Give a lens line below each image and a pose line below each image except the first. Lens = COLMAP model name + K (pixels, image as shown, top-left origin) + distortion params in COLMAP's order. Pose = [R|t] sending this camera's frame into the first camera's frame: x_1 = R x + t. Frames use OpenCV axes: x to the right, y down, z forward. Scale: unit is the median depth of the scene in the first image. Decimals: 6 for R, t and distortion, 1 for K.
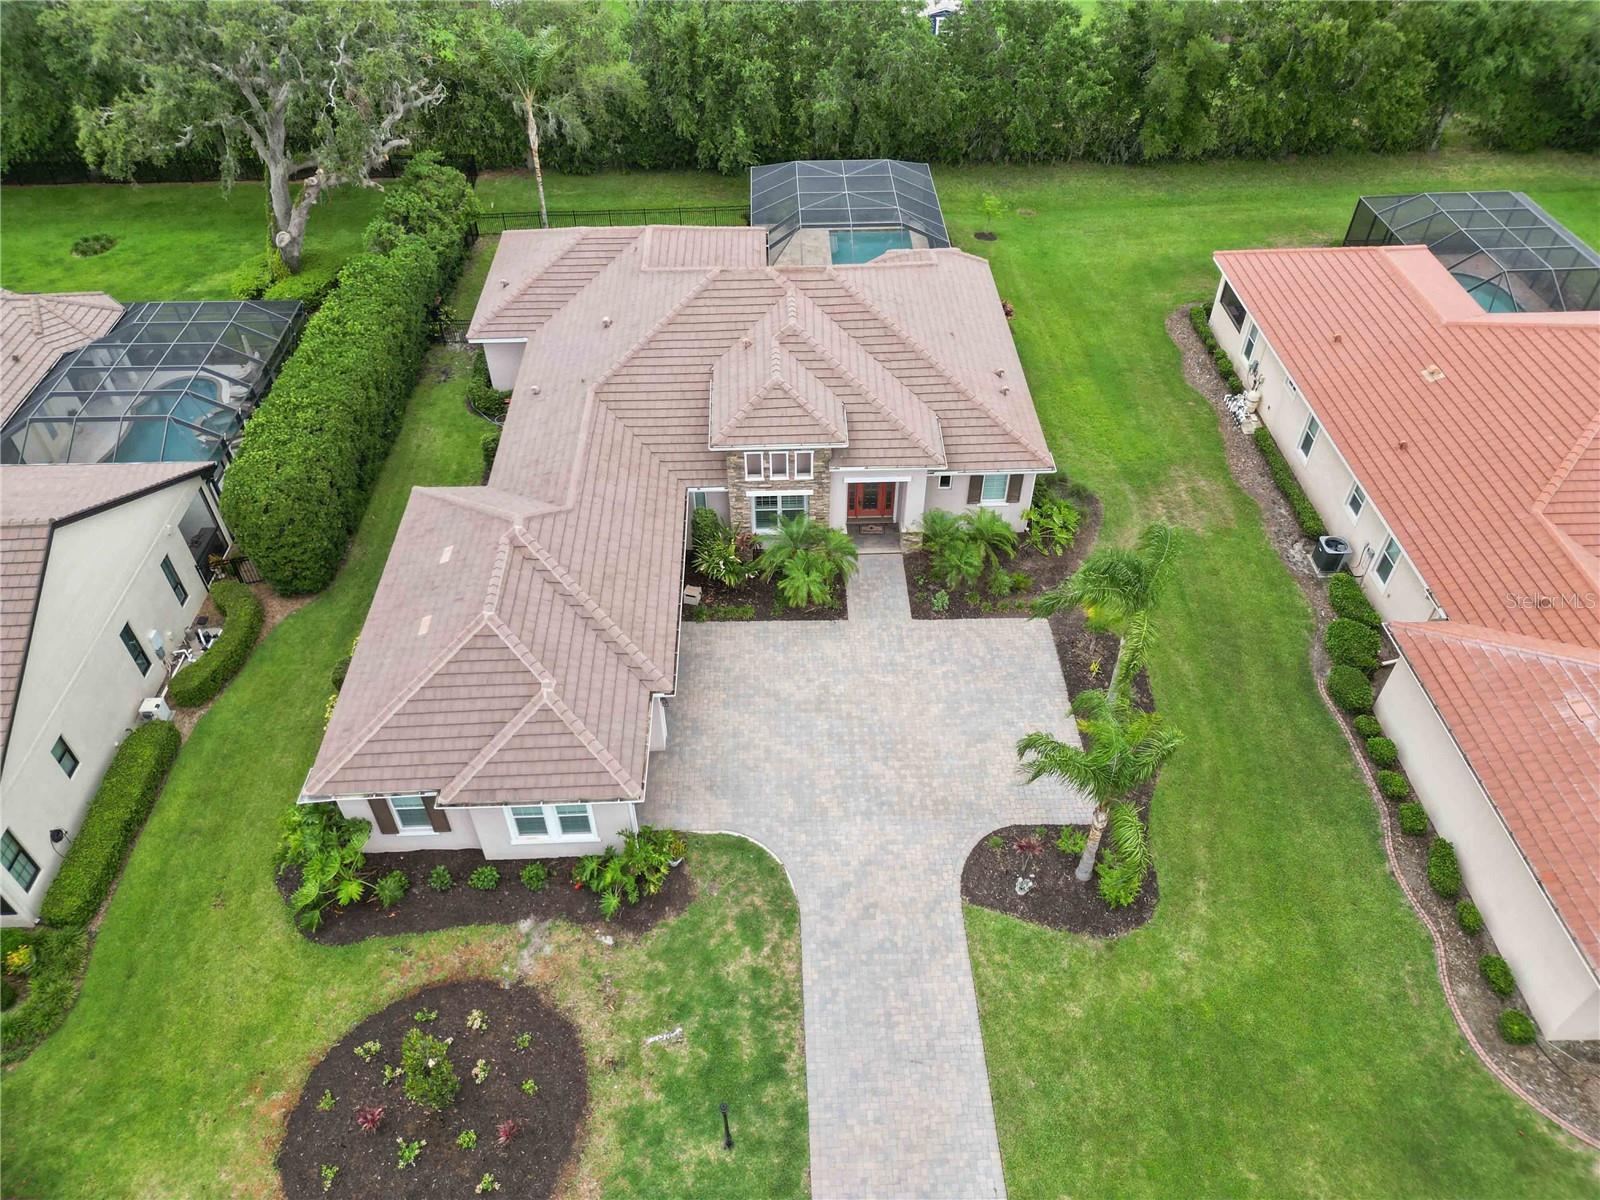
lens RADIAL K [[1122.5, 0, 800.0], [0, 1122.5, 600.0], [0, 0, 1]] dist [0.055983, -0.041610]
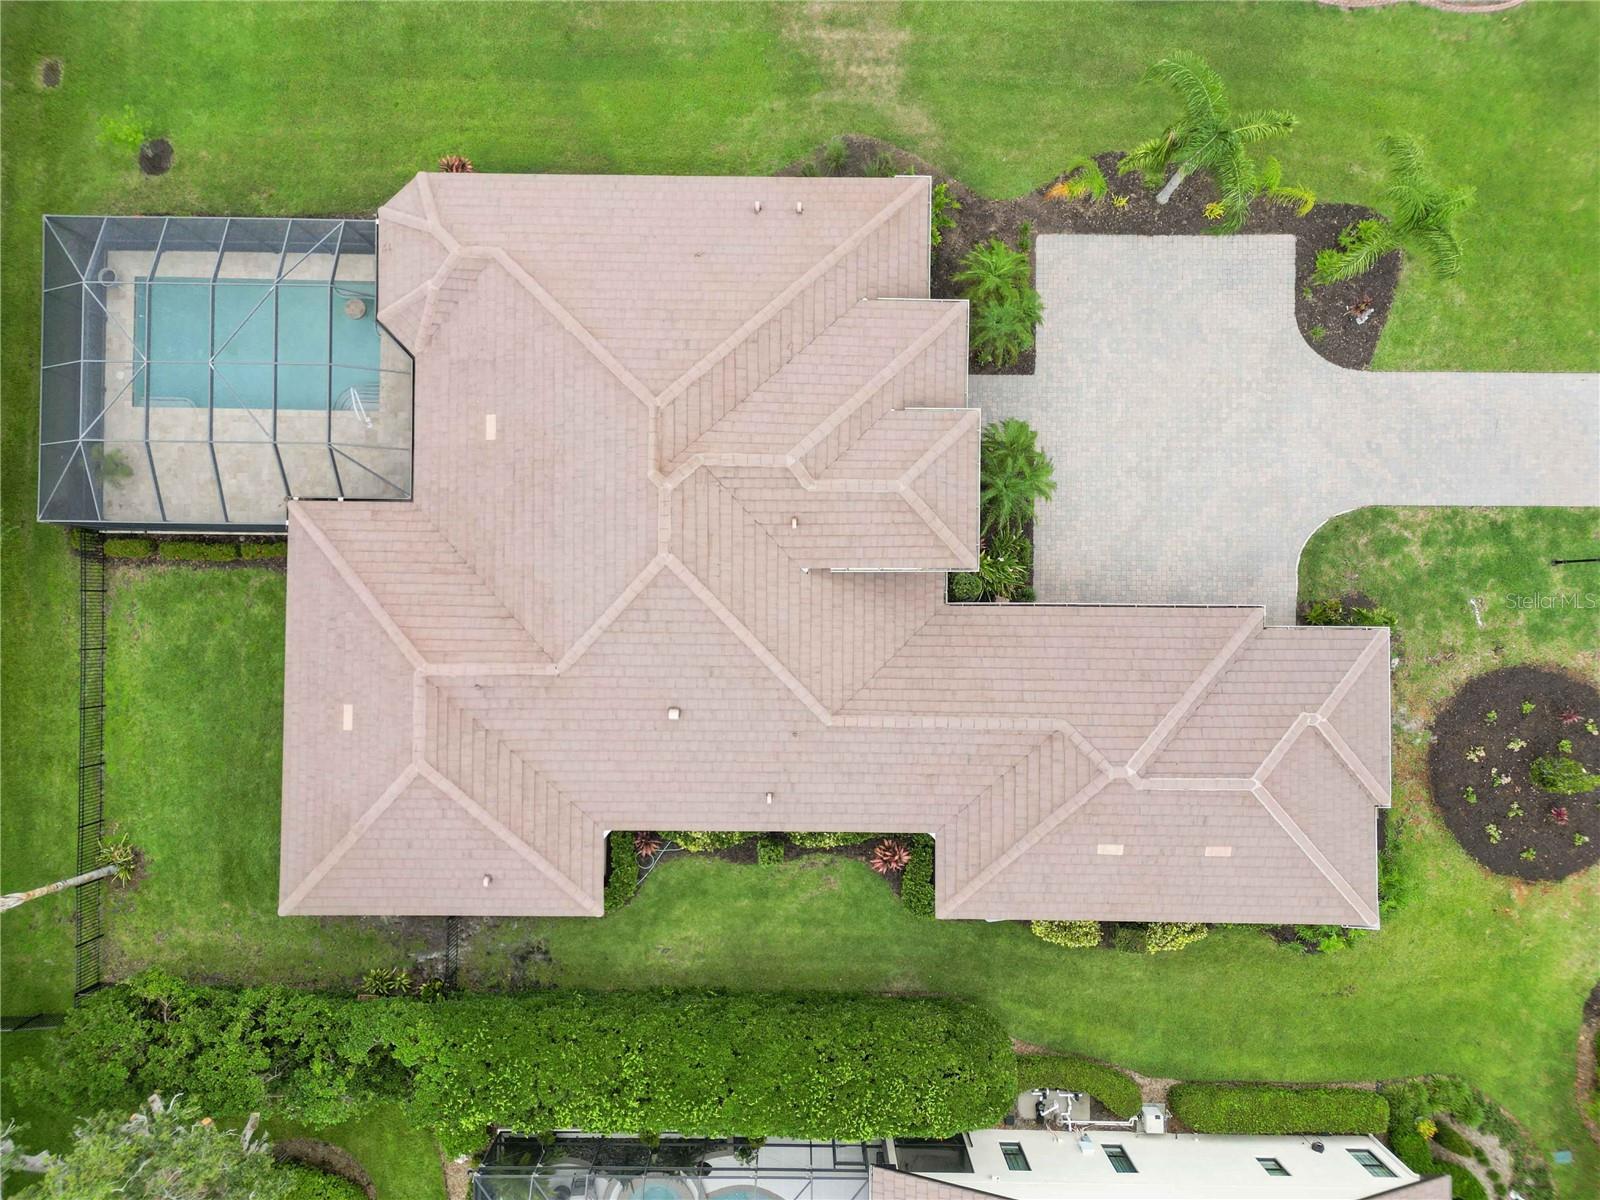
lens RADIAL K [[1121.4, 0, 801.5], [0, 1121.4, 600.8], [0, 0, 1]] dist [0.078296, -0.078520]
pose [[0.040973, -0.998776, 0.027721, -0.161182], [0.686315, 0.048296, 0.725699, -1.024177], [-0.726149, -0.010708, 0.687454, 0.605760]]
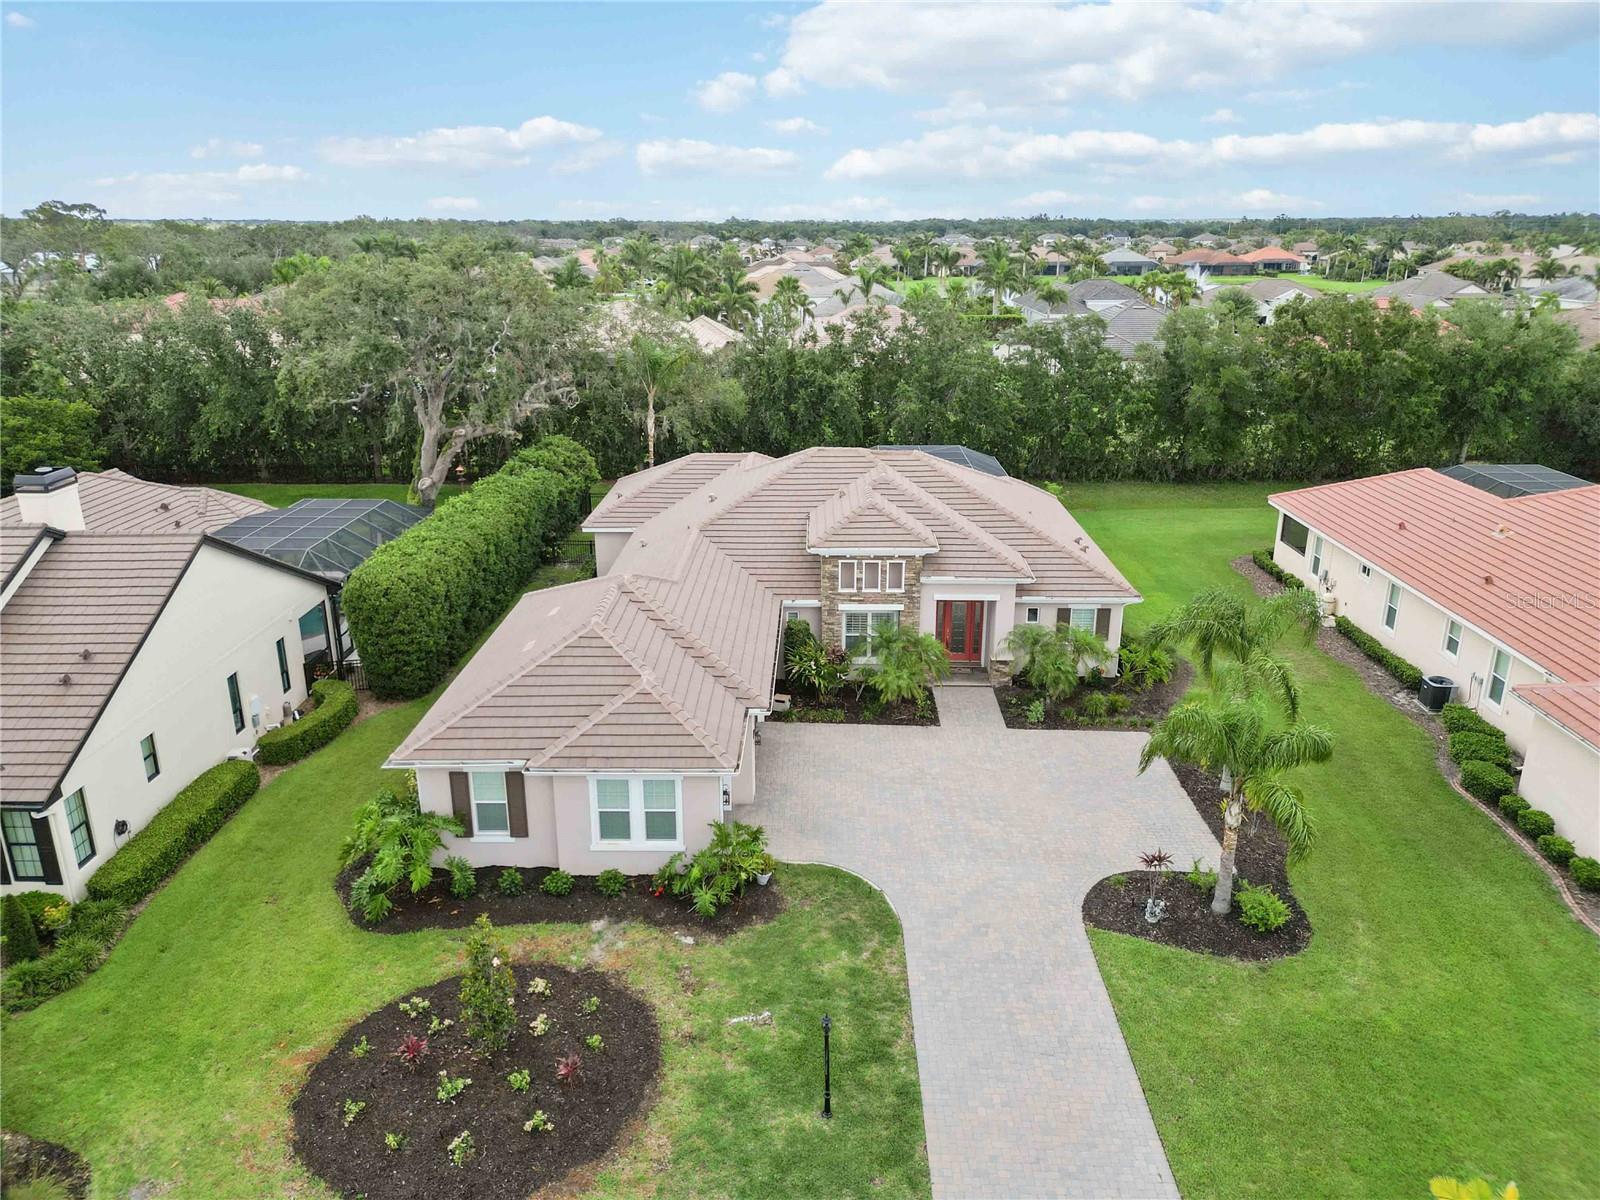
lens RADIAL K [[1122.5, 0, 800.0], [0, 1122.5, 600.0], [0, 0, 1]] dist [0.055983, -0.041610]
pose [[0.998583, 0.017959, -0.050098, -0.040788], [-0.037397, 0.906555, -0.420429, 0.420699], [0.037866, 0.421706, 0.905941, 0.078674]]
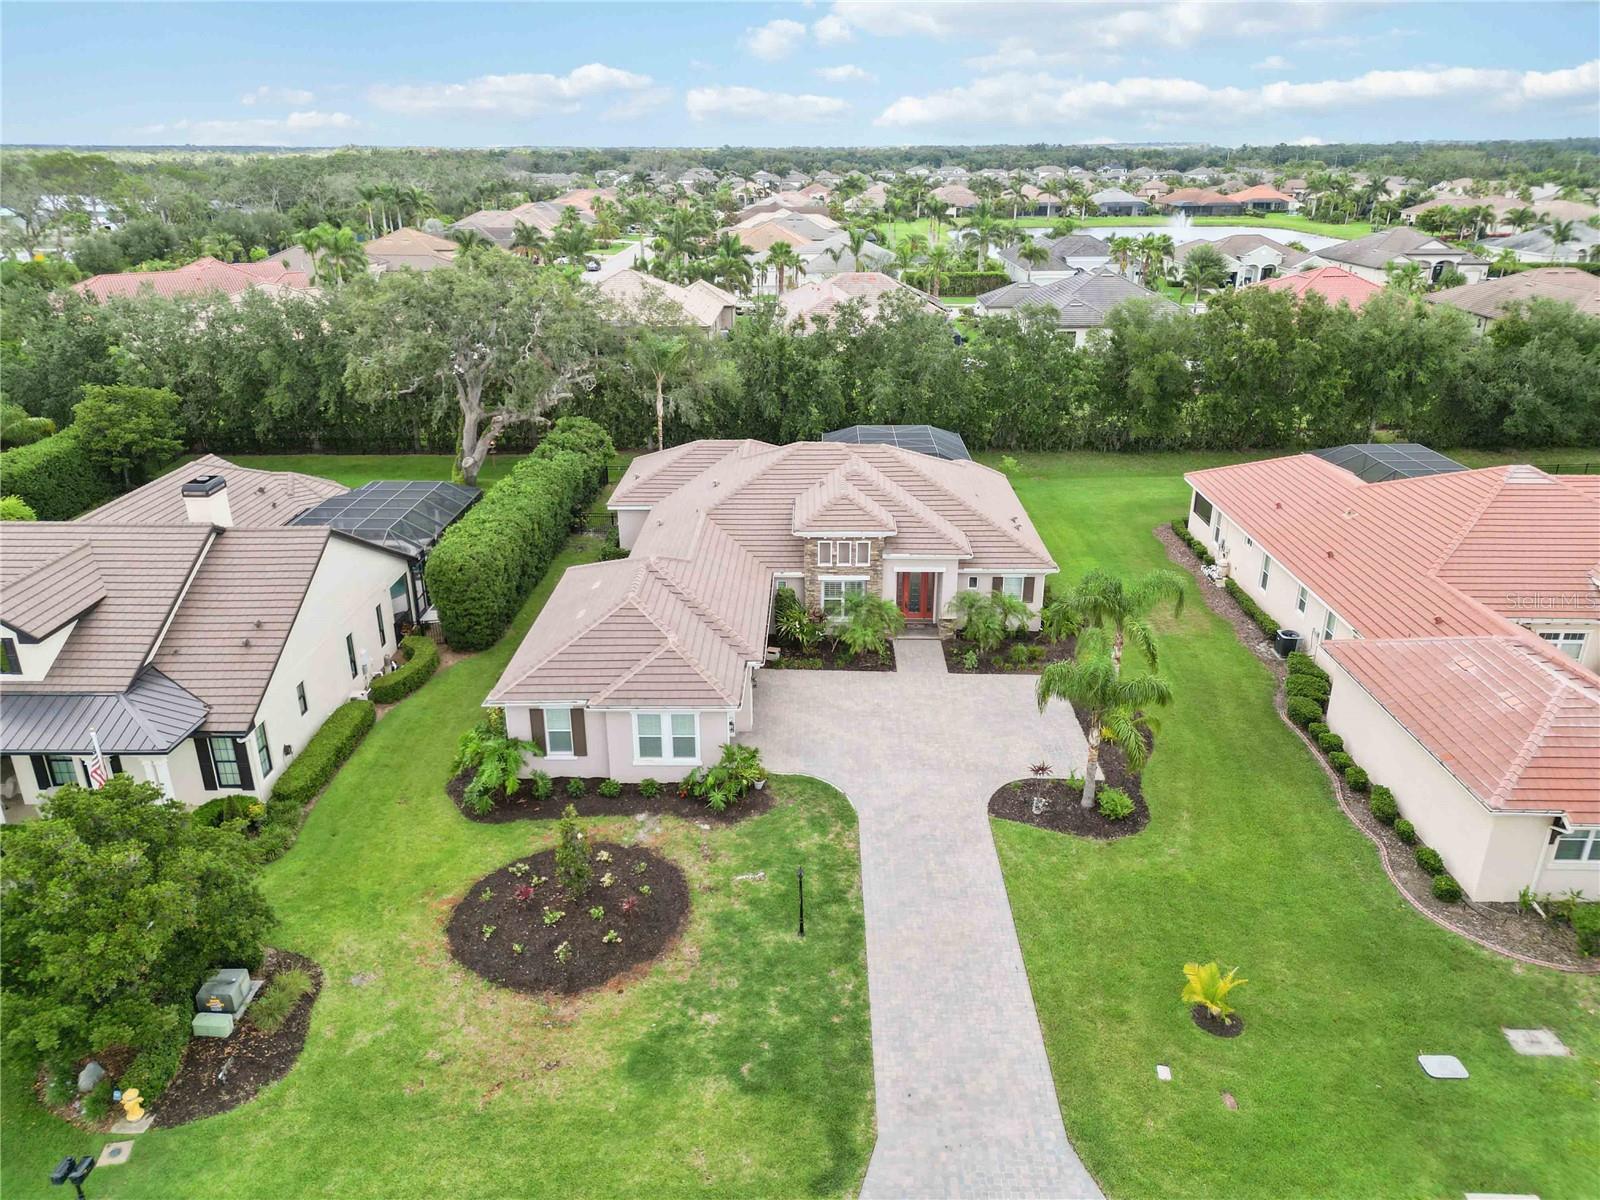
lens RADIAL K [[1121.4, 0, 801.5], [0, 1121.4, 600.8], [0, 0, 1]] dist [0.078296, -0.078520]
pose [[0.998849, 0.017774, -0.044544, -0.011543], [-0.032851, 0.930252, -0.365449, 0.510988], [0.034941, 0.366491, 0.929765, -0.250142]]
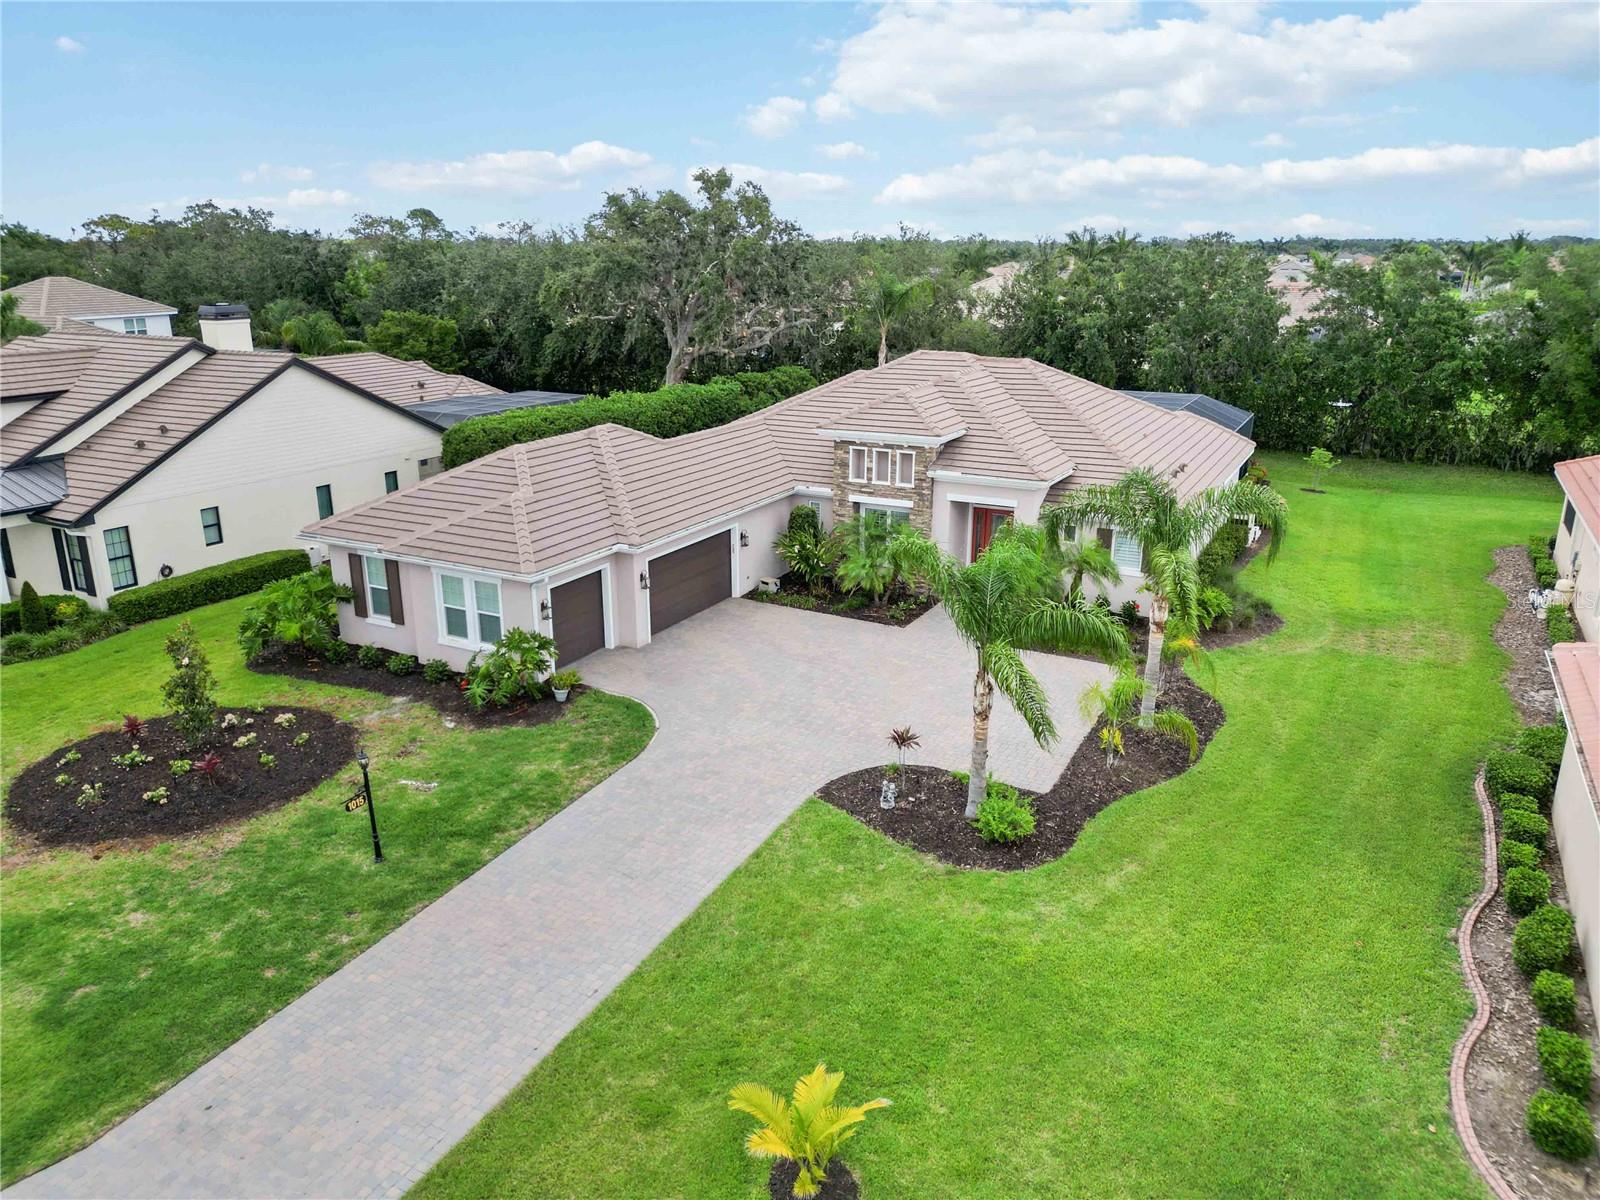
lens RADIAL K [[1121.4, 0, 801.5], [0, 1121.4, 600.8], [0, 0, 1]] dist [0.078296, -0.078520]
pose [[0.868504, 0.149688, -0.472541, 0.493341], [-0.342697, 0.870101, -0.354235, 0.433650], [0.358133, 0.469593, 0.806984, 0.300954]]
